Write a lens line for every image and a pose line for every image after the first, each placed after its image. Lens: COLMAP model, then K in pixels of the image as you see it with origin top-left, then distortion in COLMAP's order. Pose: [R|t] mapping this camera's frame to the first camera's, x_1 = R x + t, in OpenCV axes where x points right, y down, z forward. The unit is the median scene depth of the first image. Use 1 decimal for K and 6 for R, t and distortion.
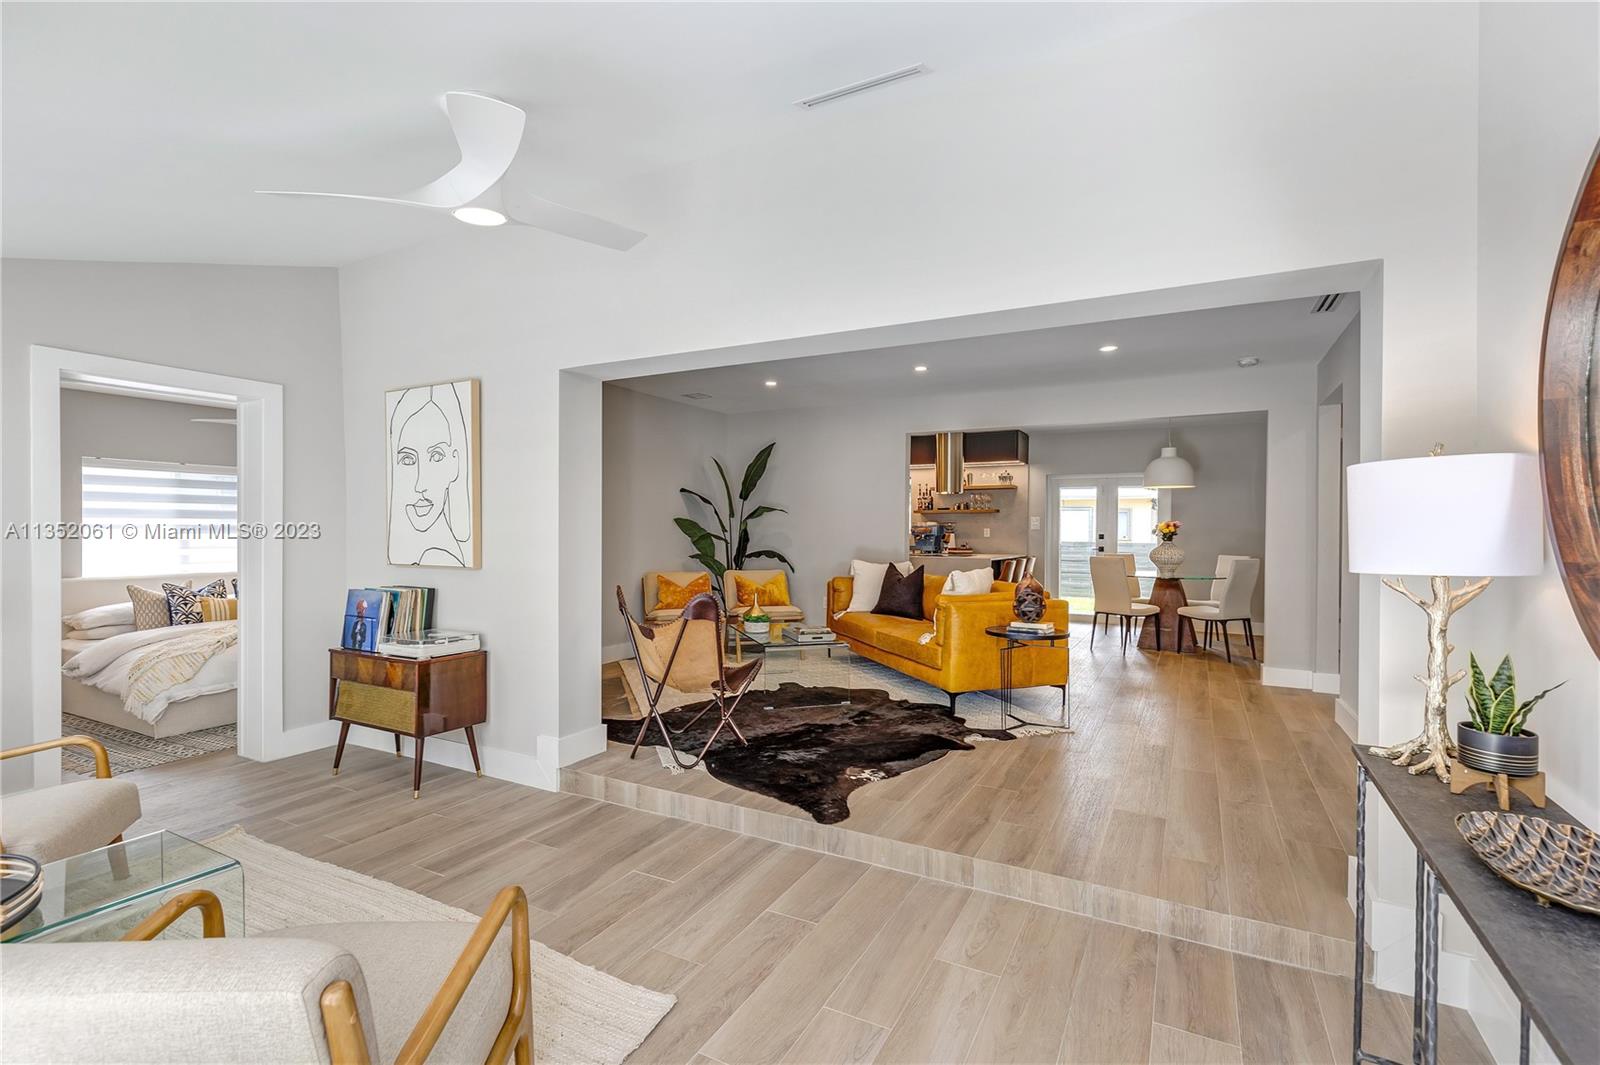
lens RADIAL K [[737.1, 0, 795.2], [0, 737.1, 531.8], [0, 0, 1]] dist [0.000264, 0.001254]
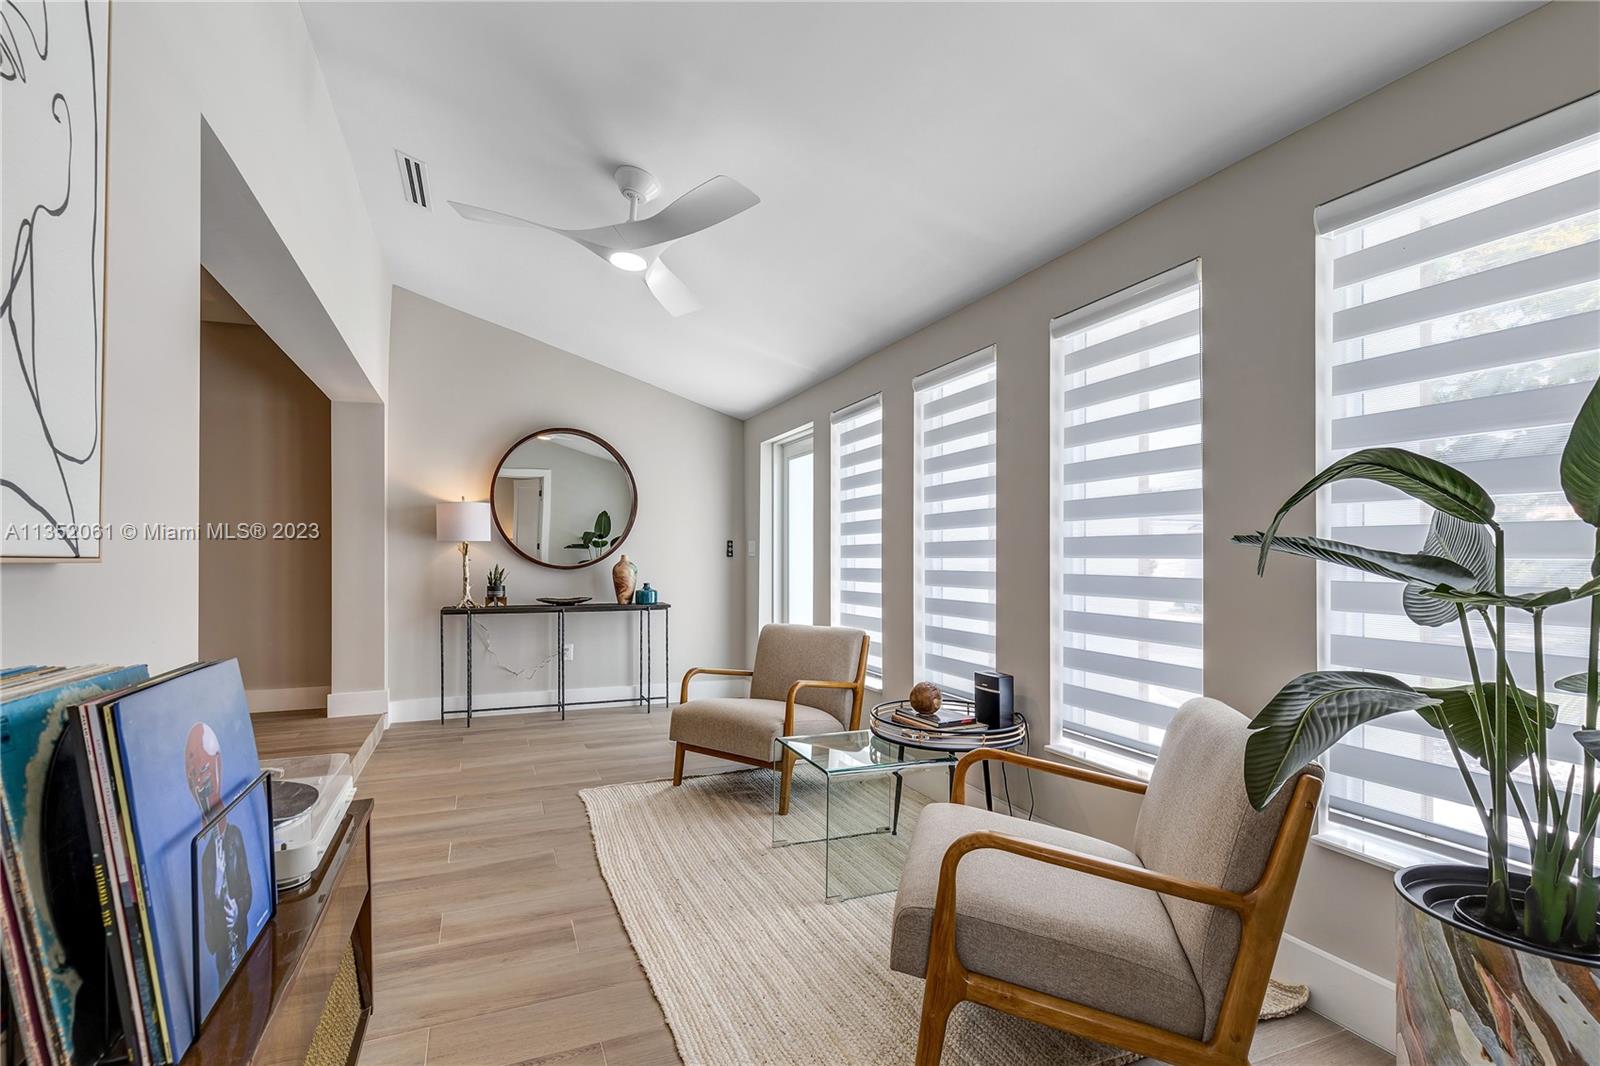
lens RADIAL K [[737.1, 0, 796.6], [0, 737.1, 548.8], [0, 0, 1]] dist [0.000264, 0.001254]
pose [[-0.793819, 0.012610, 0.608024, -1.157678], [0.004352, 0.999877, -0.015055, 0.072964], [-0.608139, -0.009305, -0.793776, 1.484464]]
